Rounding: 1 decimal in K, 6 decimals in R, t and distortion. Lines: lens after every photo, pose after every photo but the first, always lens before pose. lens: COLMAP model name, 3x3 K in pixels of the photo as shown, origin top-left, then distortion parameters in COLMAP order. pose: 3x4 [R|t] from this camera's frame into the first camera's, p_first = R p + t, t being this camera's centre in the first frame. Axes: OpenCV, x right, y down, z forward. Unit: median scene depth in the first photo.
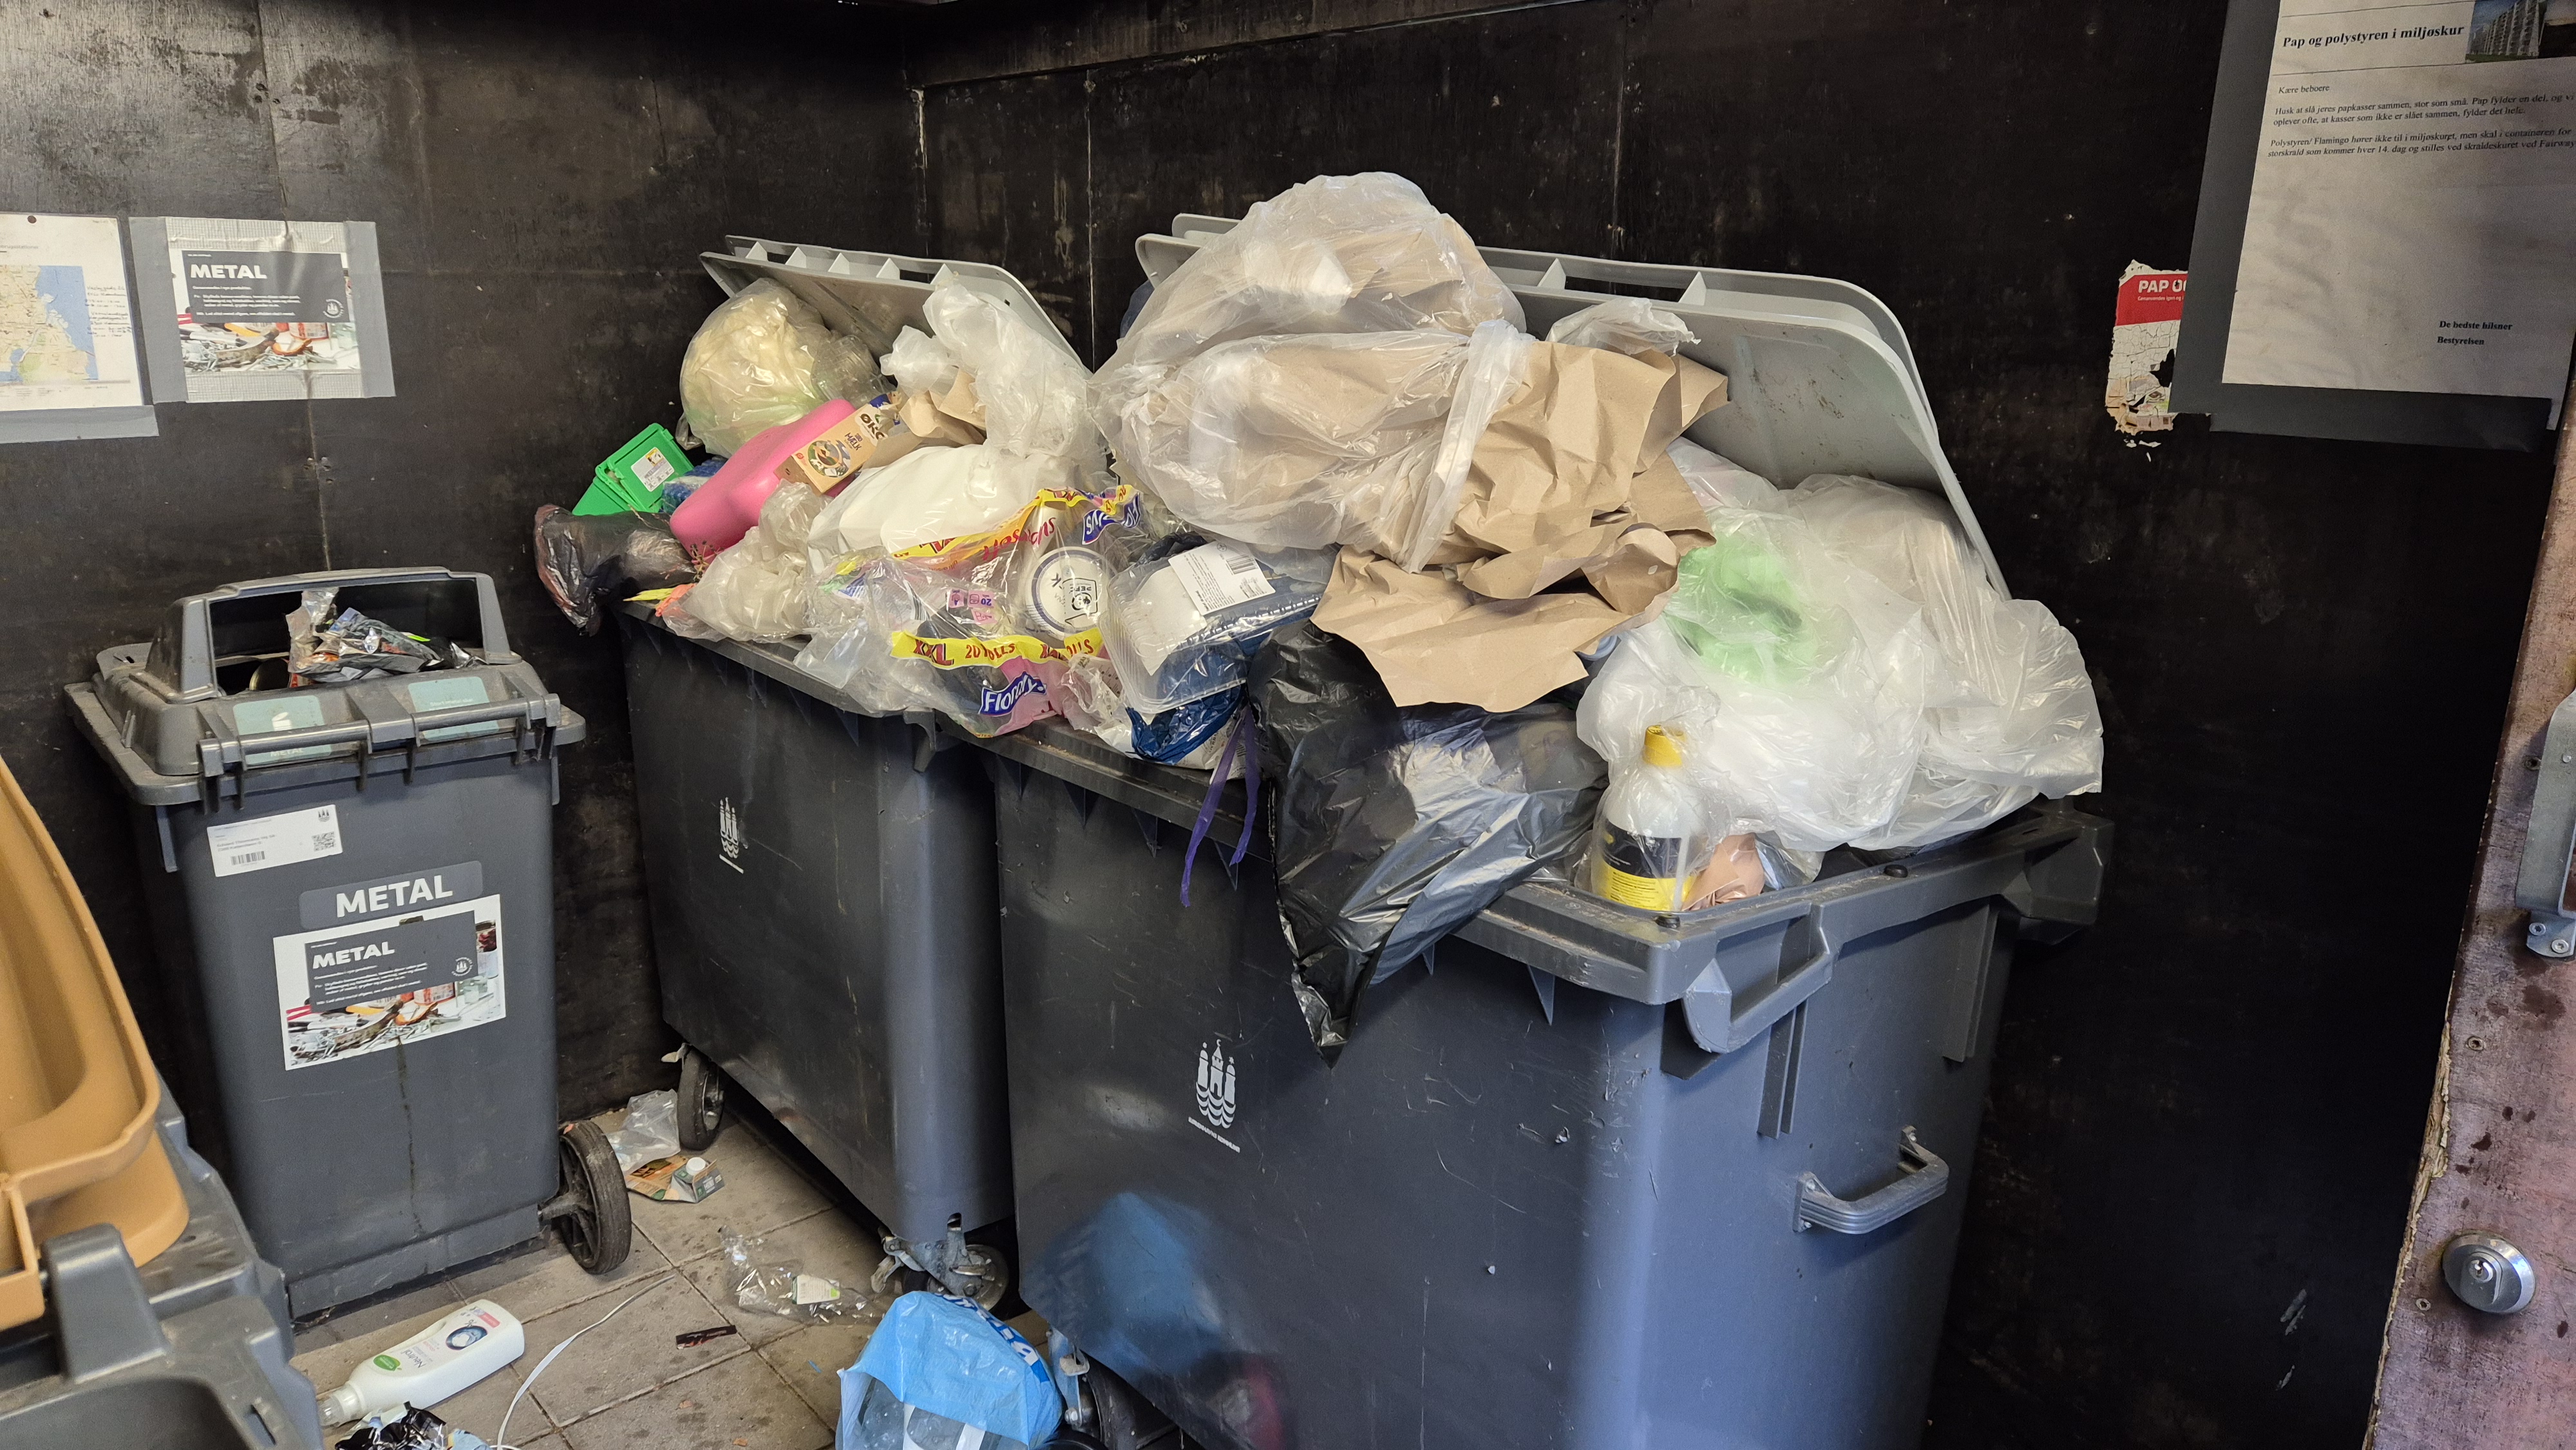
lens RADIAL K [[1718.9, 0, 1298.0], [0, 1718.9, 701.2], [0, 0, 1]] dist [0.056595, -0.019787]
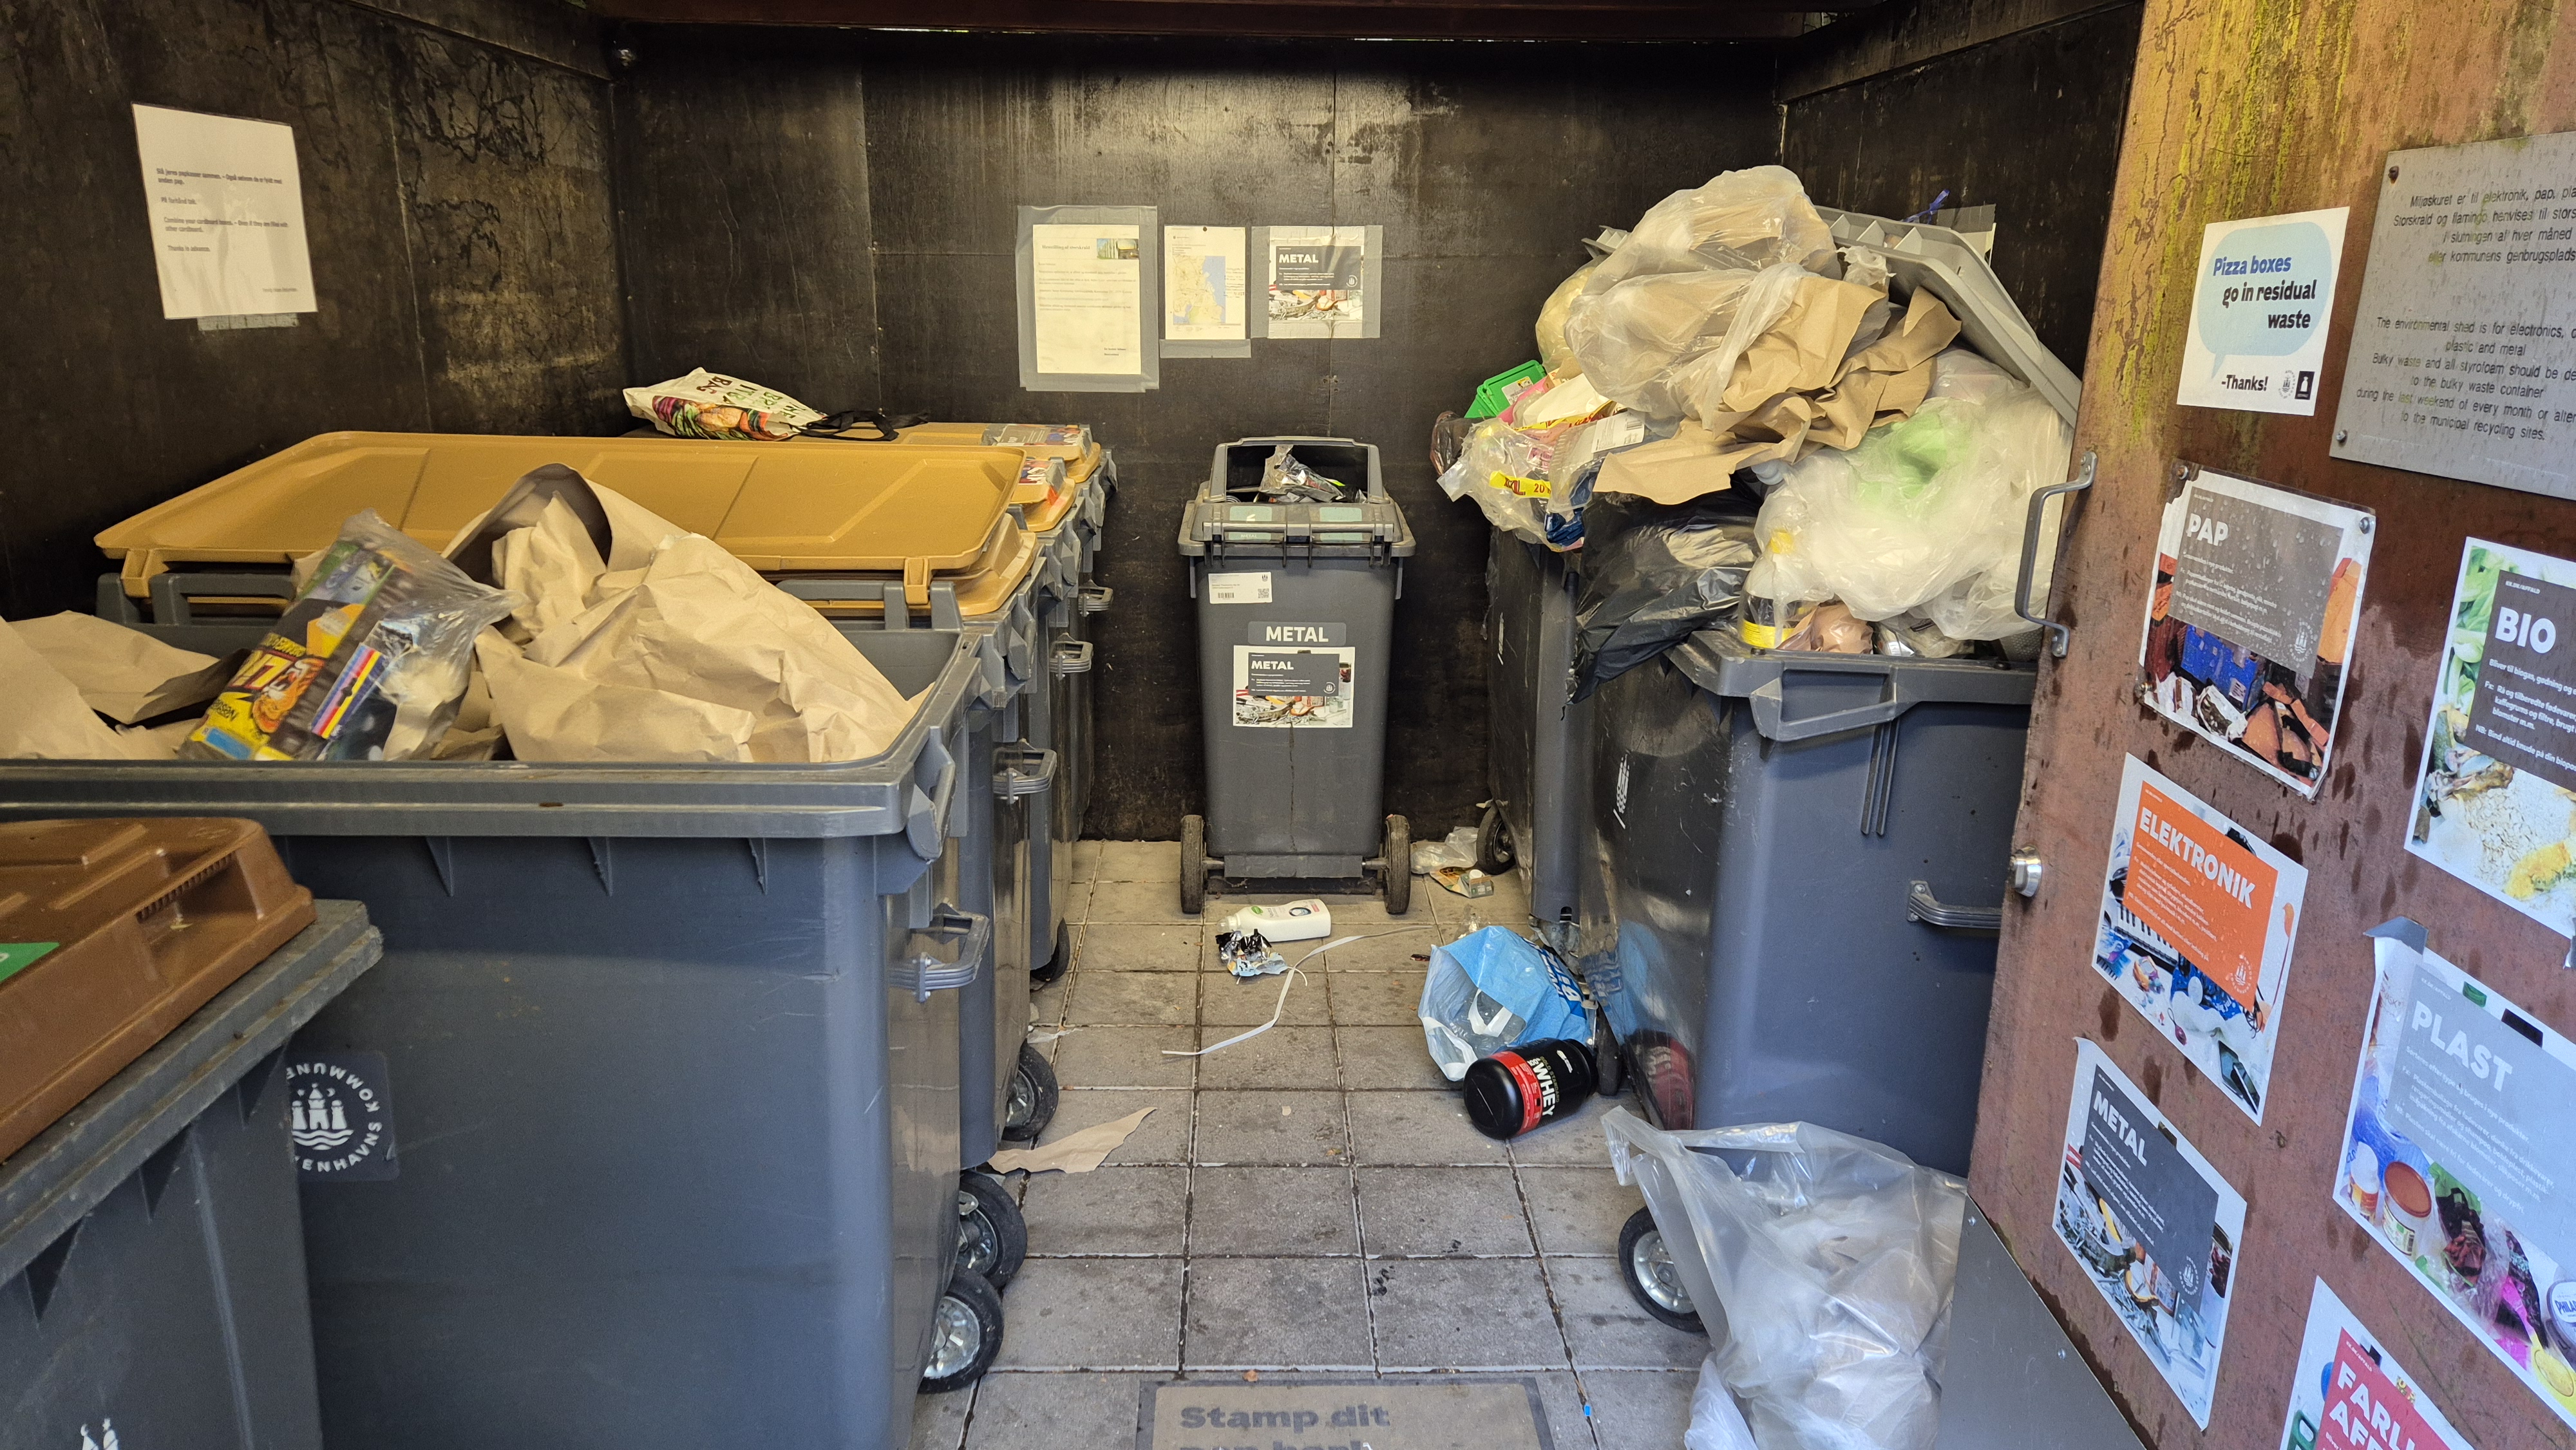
lens RADIAL K [[1718.9, 0, 1284.6], [0, 1718.9, 736.6], [0, 0, 1]] dist [0.056595, -0.019787]
pose [[0.762832, 0.161385, -0.626133, 0.498626], [-0.149349, 0.986143, 0.072223, 0.088391], [0.629112, 0.038419, 0.776364, -0.266732]]
